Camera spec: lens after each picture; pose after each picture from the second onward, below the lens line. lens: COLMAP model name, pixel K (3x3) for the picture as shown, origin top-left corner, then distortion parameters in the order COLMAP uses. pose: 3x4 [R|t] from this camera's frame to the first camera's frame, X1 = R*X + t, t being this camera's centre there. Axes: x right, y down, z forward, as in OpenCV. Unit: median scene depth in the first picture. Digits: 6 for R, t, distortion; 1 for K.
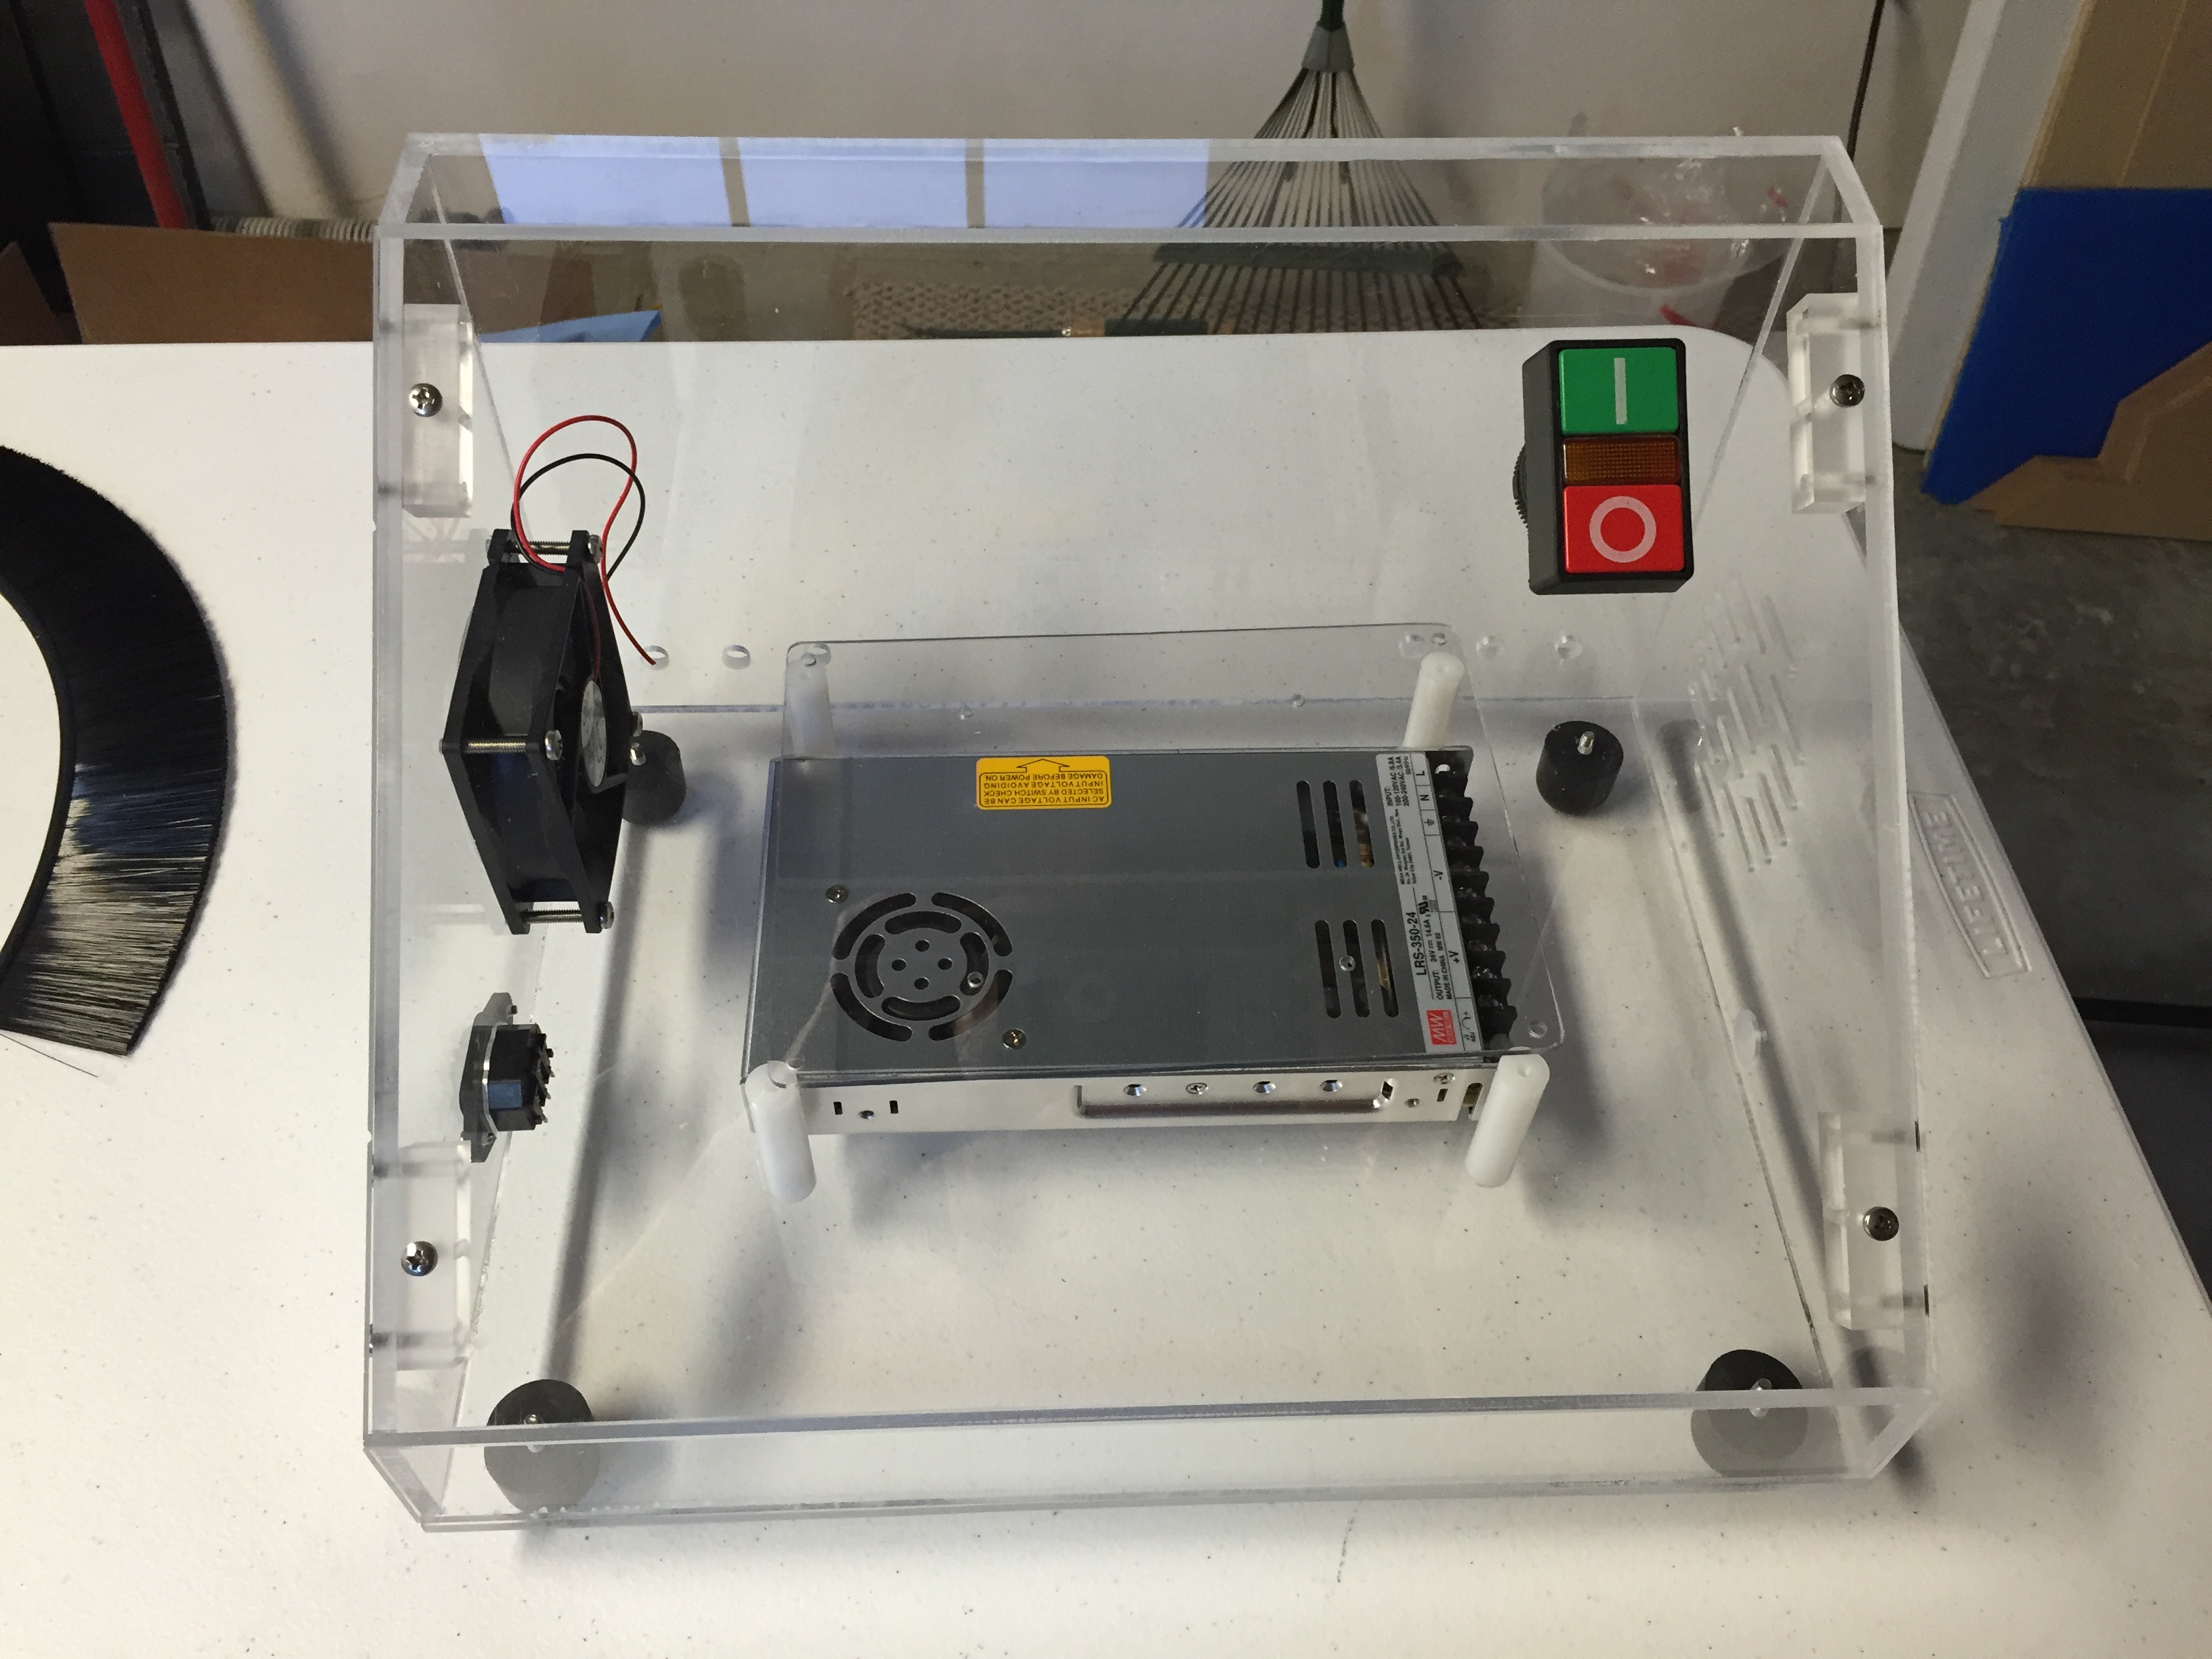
lens RADIAL K [[1895.7, 0, 1107.6], [0, 1895.7, 829.4], [0, 0, 1]] dist [0.049361, -0.068361]
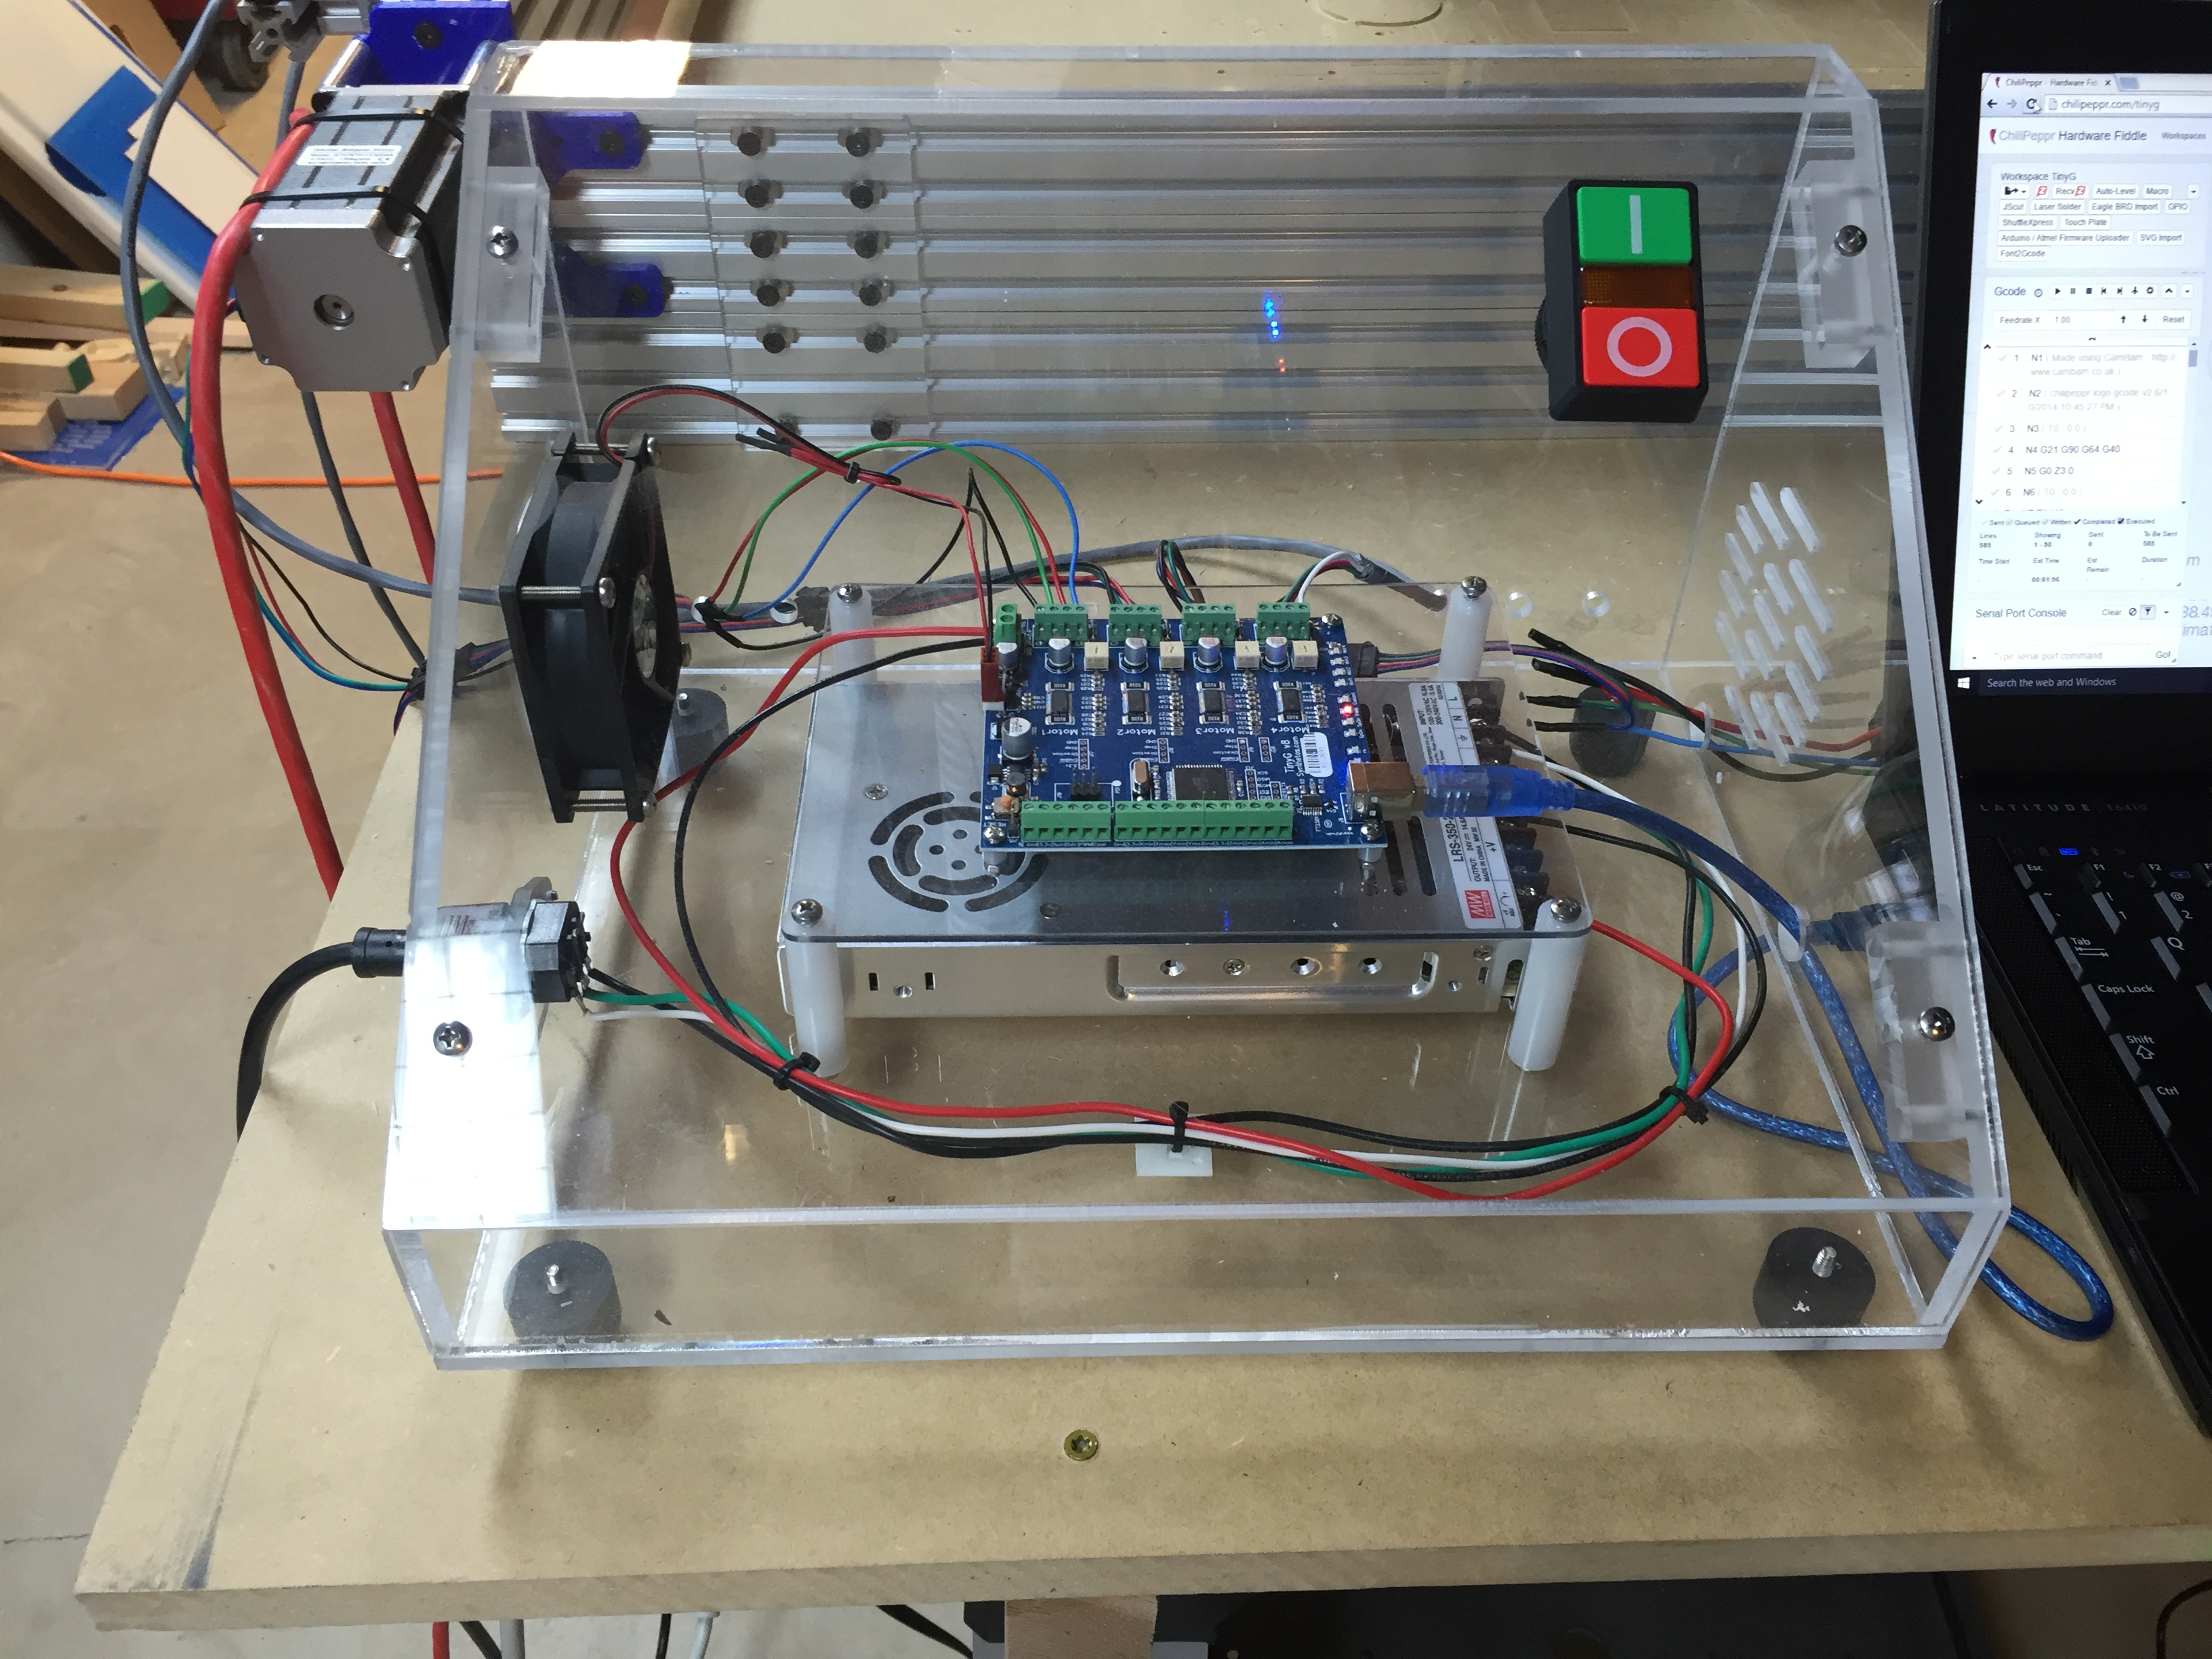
lens RADIAL K [[1895.7, 0, 1107.6], [0, 1895.7, 829.4], [0, 0, 1]] dist [0.049361, -0.068361]
pose [[0.999782, -0.004494, -0.020371, 0.001091], [0.001533, 0.989706, -0.143105, 0.204248], [0.020804, 0.143042, 0.989498, 0.004597]]
